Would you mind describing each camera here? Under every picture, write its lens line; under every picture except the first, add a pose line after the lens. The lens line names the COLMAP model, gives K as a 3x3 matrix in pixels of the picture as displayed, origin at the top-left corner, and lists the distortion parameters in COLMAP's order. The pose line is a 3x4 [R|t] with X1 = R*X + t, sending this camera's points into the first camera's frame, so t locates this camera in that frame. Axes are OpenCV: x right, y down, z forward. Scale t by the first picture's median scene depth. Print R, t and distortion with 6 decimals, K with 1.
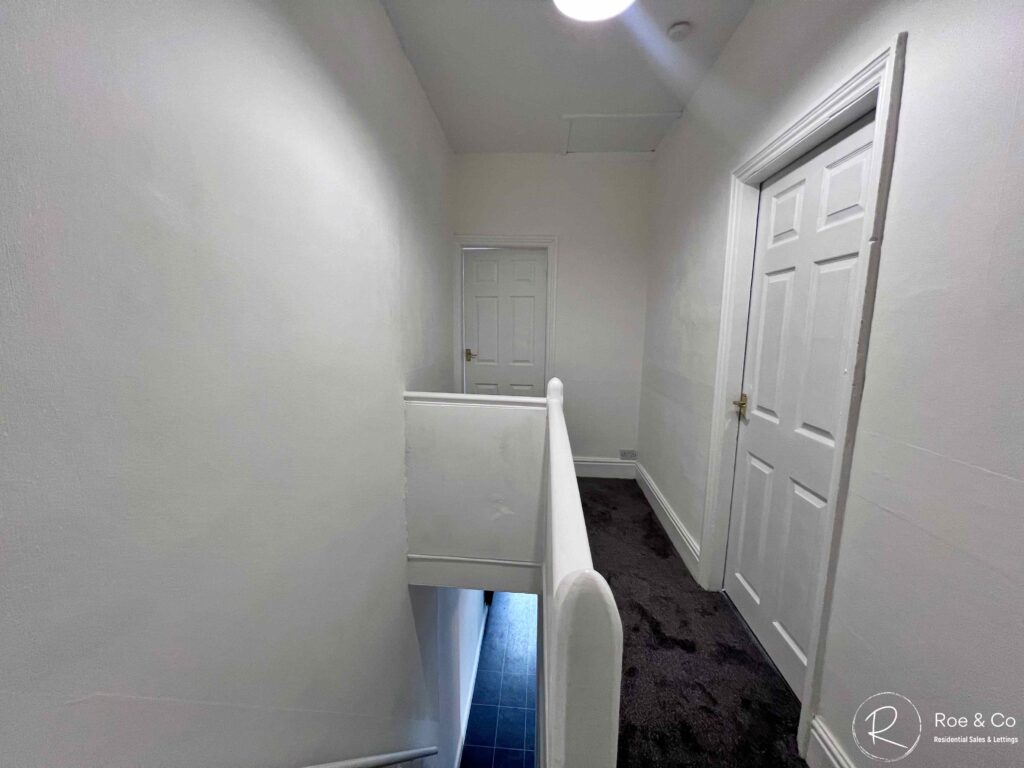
lens RADIAL K [[411.0, 0, 510.5], [0, 411.0, 385.4], [0, 0, 1]] dist [0.001216, 0.000350]
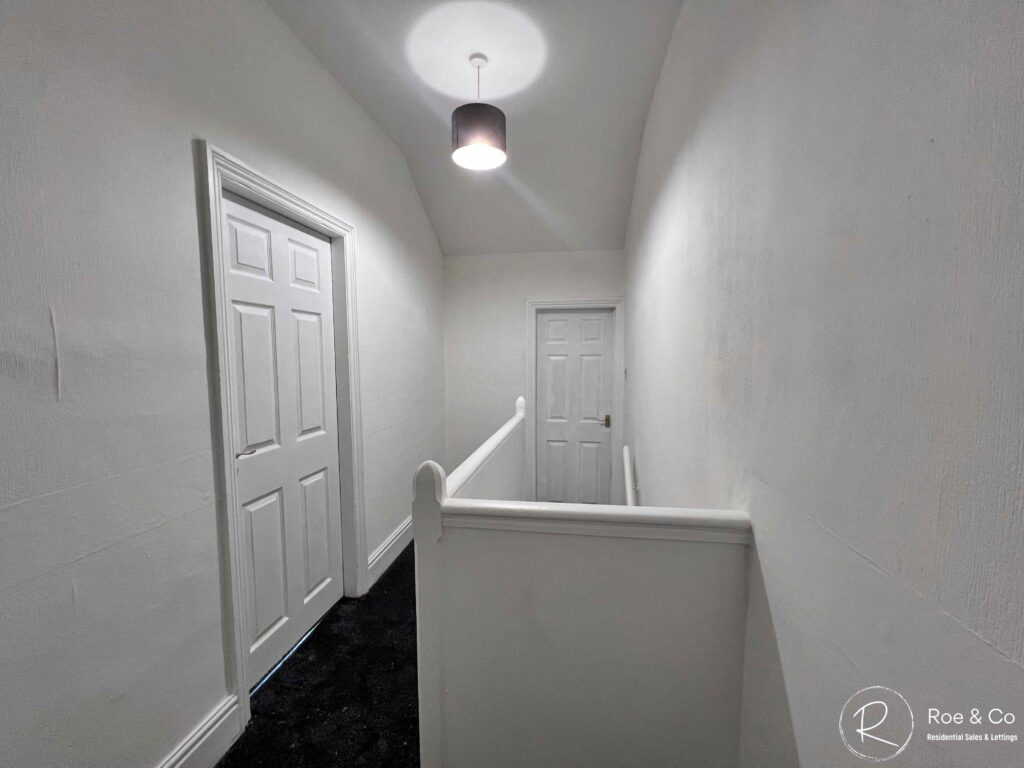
lens RADIAL K [[409.5, 0, 512.4], [0, 409.5, 385.0], [0, 0, 1]] dist [-0.000425, 0.000356]
pose [[-0.996321, -0.010785, 0.085020, -0.063207], [0.007497, 0.977279, 0.211826, -0.323619], [-0.085373, 0.211684, -0.973602, 2.193632]]
